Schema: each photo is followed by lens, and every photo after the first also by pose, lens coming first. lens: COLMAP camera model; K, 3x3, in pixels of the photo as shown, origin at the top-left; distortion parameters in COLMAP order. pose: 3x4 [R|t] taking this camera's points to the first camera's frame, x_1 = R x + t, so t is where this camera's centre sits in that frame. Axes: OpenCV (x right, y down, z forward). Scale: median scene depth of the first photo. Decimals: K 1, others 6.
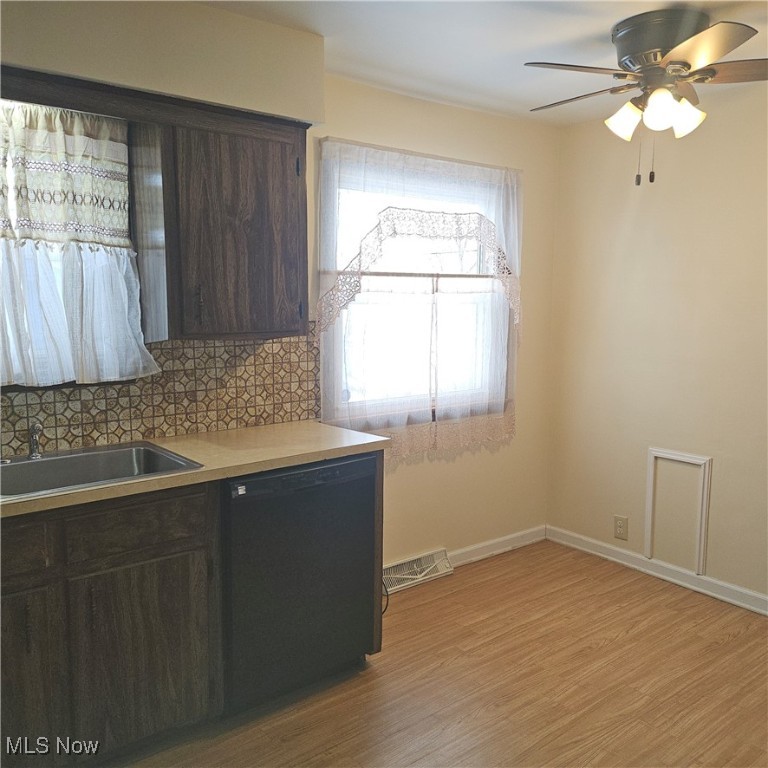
lens RADIAL K [[715.9, 0, 382.8], [0, 715.9, 383.9], [0, 0, 1]] dist [0.063778, -0.058519]
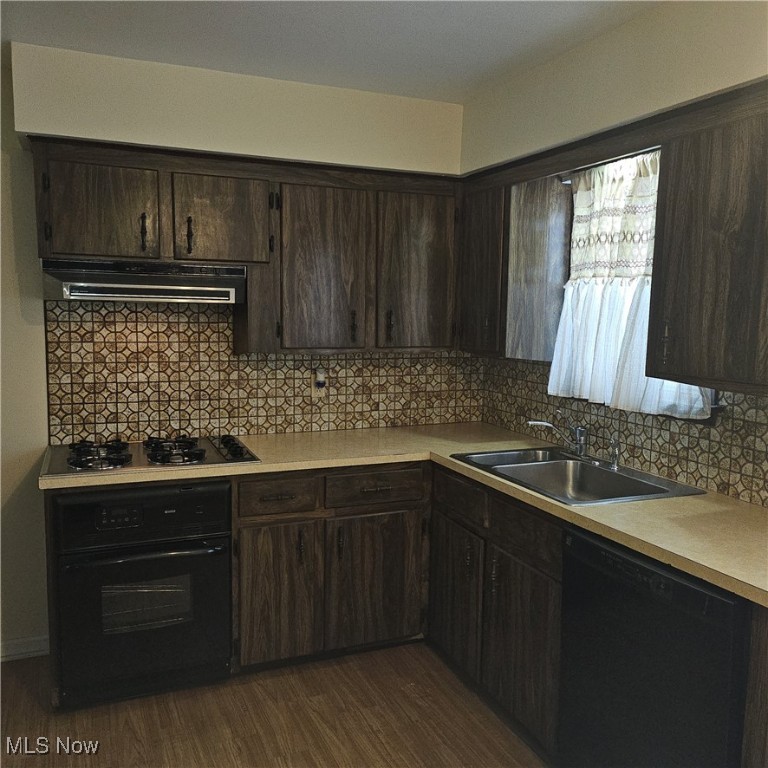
lens RADIAL K [[715.9, 0, 382.8], [0, 715.9, 383.9], [0, 0, 1]] dist [0.063778, -0.058519]
pose [[-0.273777, 0.094400, -0.957149, 0.642942], [-0.135444, 0.981470, 0.135540, -0.123248], [0.952208, 0.166748, -0.255918, 0.861496]]
